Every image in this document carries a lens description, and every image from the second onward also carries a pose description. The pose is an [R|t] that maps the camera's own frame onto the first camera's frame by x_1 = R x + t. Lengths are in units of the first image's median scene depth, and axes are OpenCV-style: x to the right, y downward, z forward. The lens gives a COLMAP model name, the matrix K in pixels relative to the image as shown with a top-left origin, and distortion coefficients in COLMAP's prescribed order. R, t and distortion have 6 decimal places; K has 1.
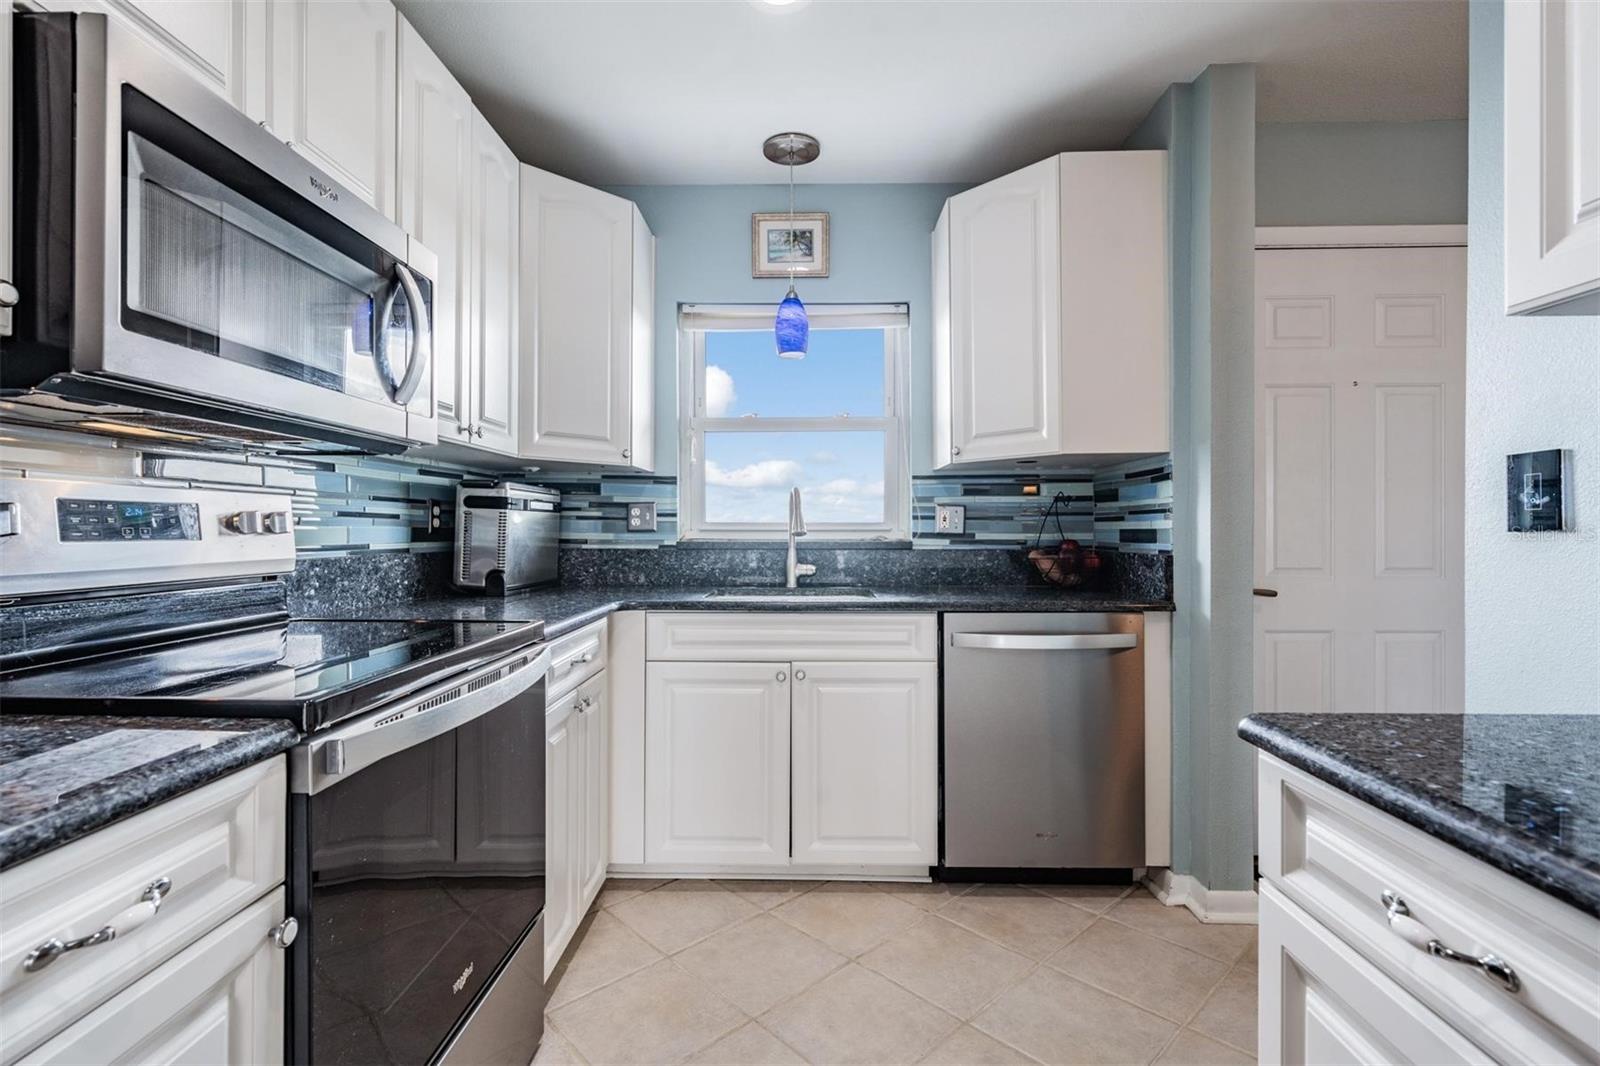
lens RADIAL K [[741.1, 0, 795.3], [0, 741.1, 526.2], [0, 0, 1]] dist [-0.000448, -0.000526]
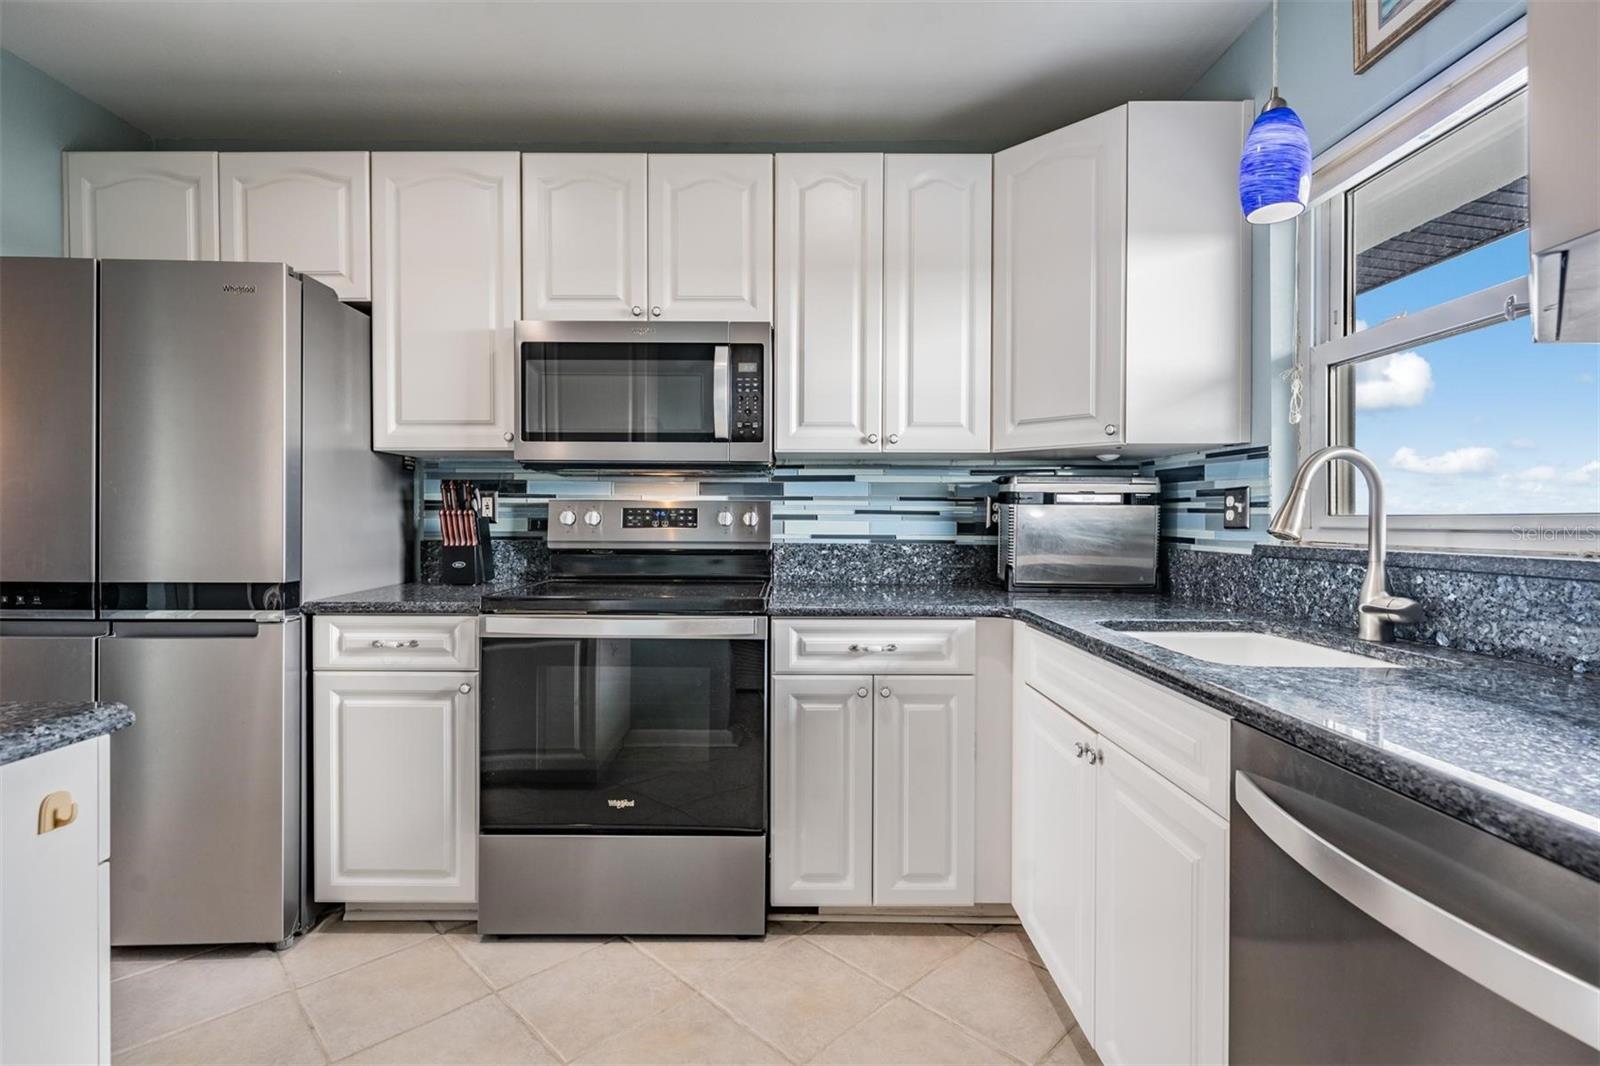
lens RADIAL K [[741.1, 0, 795.3], [0, 741.1, 526.2], [0, 0, 1]] dist [-0.000448, -0.000526]
pose [[0.023874, 0.006290, -0.999695, 0.613507], [-0.001607, 0.999979, 0.006254, 0.001104], [0.999714, 0.001458, 0.023883, 0.709186]]
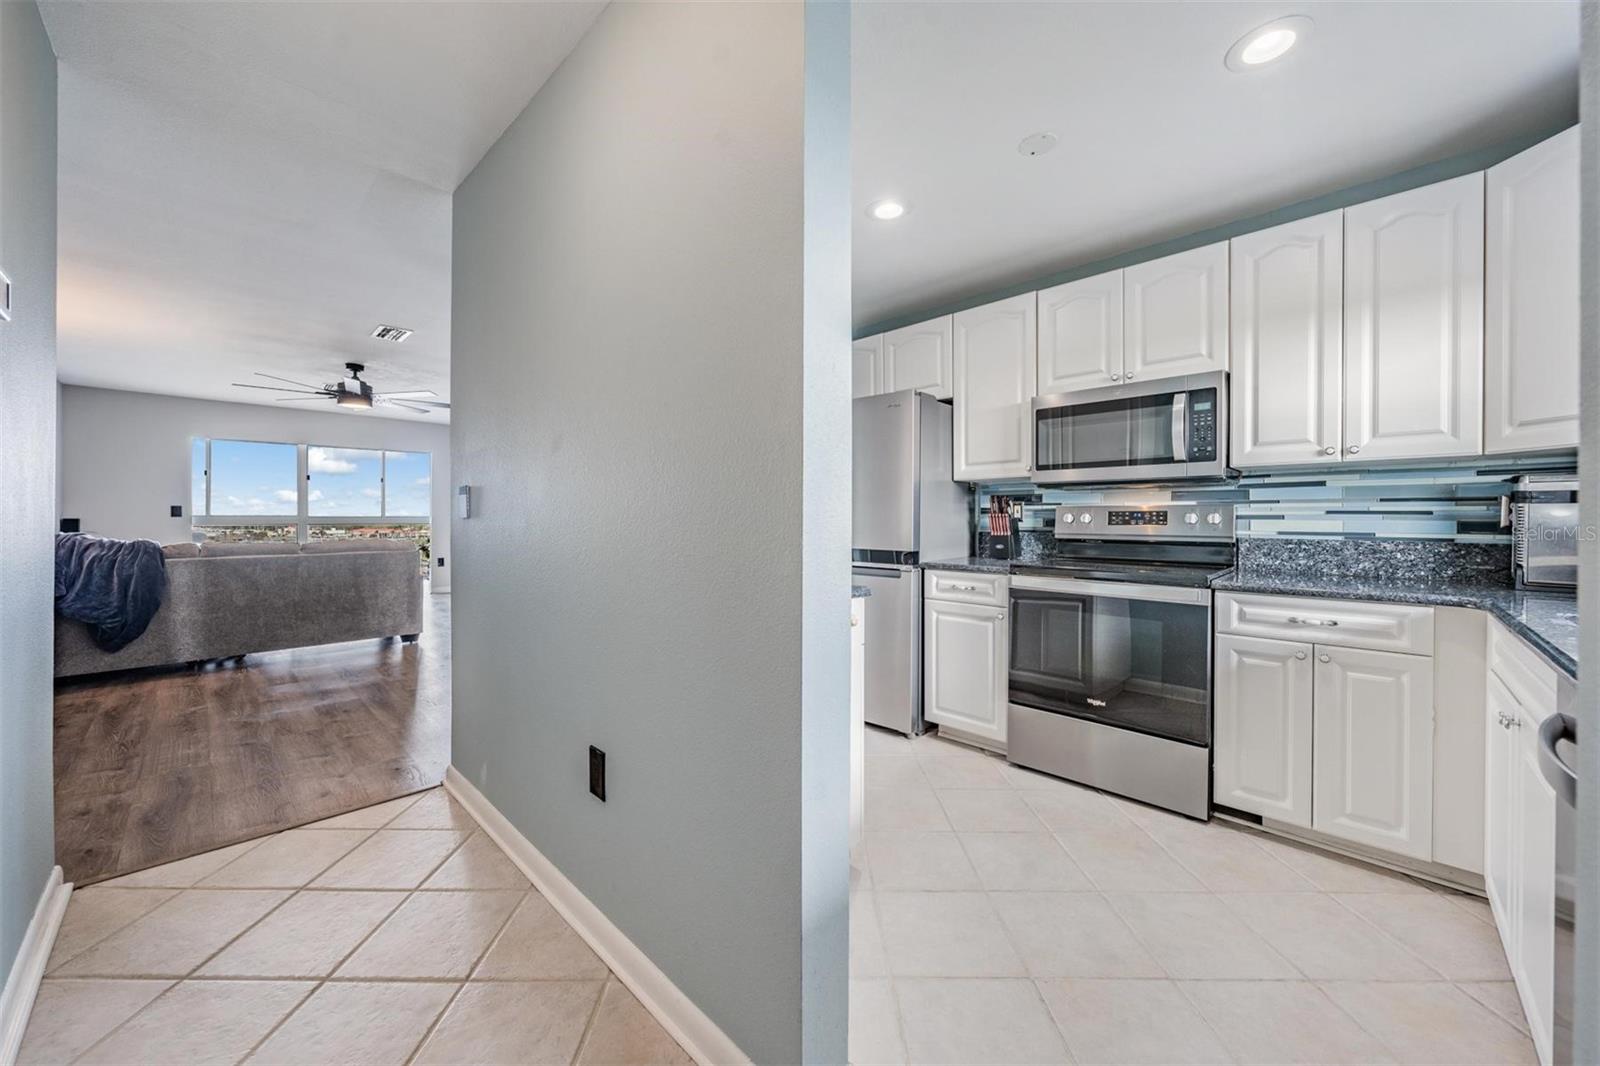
lens RADIAL K [[592.5, 0, 796.0], [0, 592.5, 519.8], [0, 0, 1]] dist [-0.000326, -0.000134]
pose [[-0.685690, -0.002995, -0.727887, 0.892495], [-0.002591, 0.999995, -0.001675, 0.003516], [0.727889, 0.000737, -0.685695, 0.863039]]
